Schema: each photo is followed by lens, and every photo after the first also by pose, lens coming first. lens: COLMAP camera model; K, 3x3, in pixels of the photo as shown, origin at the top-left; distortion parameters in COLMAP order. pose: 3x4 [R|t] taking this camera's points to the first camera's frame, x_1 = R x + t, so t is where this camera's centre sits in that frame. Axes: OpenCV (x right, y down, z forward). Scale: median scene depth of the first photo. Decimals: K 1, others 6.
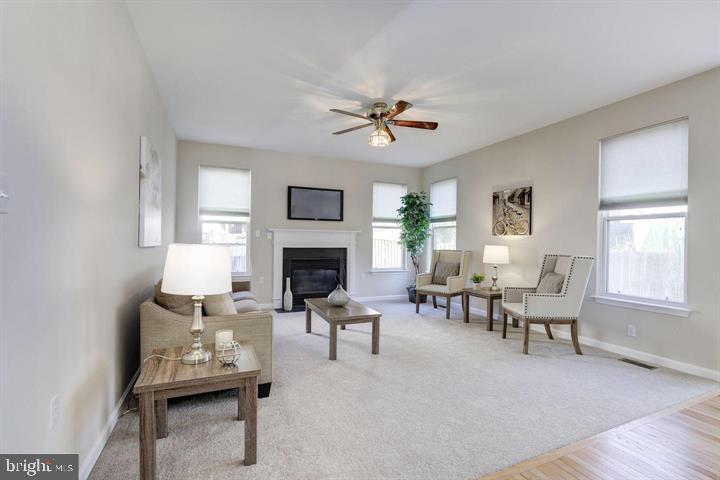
lens RADIAL K [[329.2, 0, 360.6], [0, 329.2, 242.3], [0, 0, 1]] dist [-0.007369, 0.000178]
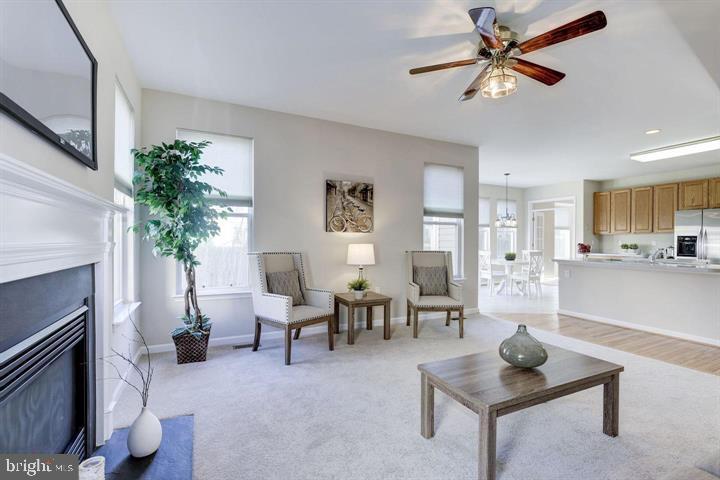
lens RADIAL K [[329.2, 0, 360.6], [0, 329.2, 242.3], [0, 0, 1]] dist [-0.007369, 0.000178]
pose [[-0.047826, -0.014827, 0.998746, -0.420530], [-0.005176, 0.999880, 0.014596, -0.006779], [-0.998842, -0.004472, -0.047897, 0.946291]]
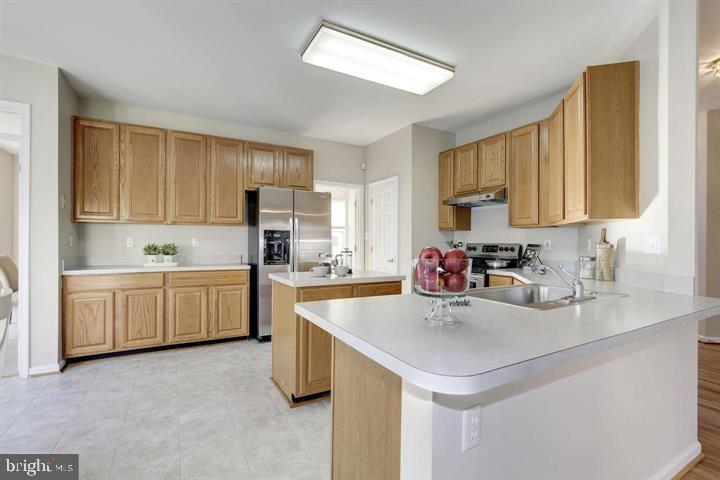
lens RADIAL K [[329.2, 0, 360.6], [0, 329.2, 242.3], [0, 0, 1]] dist [-0.007369, 0.000178]
pose [[-0.993708, -0.013815, -0.111151, 0.644576], [-0.014159, 0.999897, 0.002307, 0.003585], [0.111108, 0.003866, -0.993801, 0.425762]]
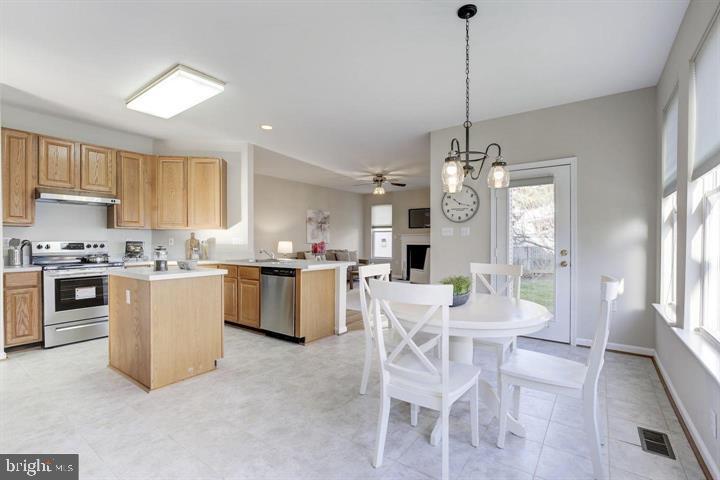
lens RADIAL K [[336.2, 0, 361.4], [0, 336.2, 244.1], [0, 0, 1]] dist [-0.011680, 0.000547]
pose [[0.500670, -0.002522, -0.865635, 1.329331], [0.004151, 0.999991, -0.000512, 0.014342], [0.865629, -0.003336, 0.500676, -0.117365]]
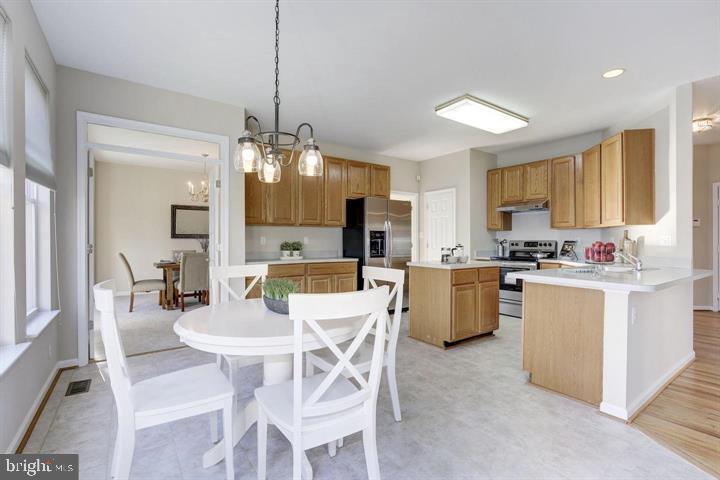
lens RADIAL K [[332.2, 0, 360.0], [0, 332.2, 240.0], [0, 0, 1]] dist [-0.012220, -0.000061]
pose [[-0.978060, -0.010327, -0.208067, 1.005606], [-0.010474, 0.999945, -0.000395, 0.008506], [0.208060, 0.001793, -0.978114, 0.601892]]
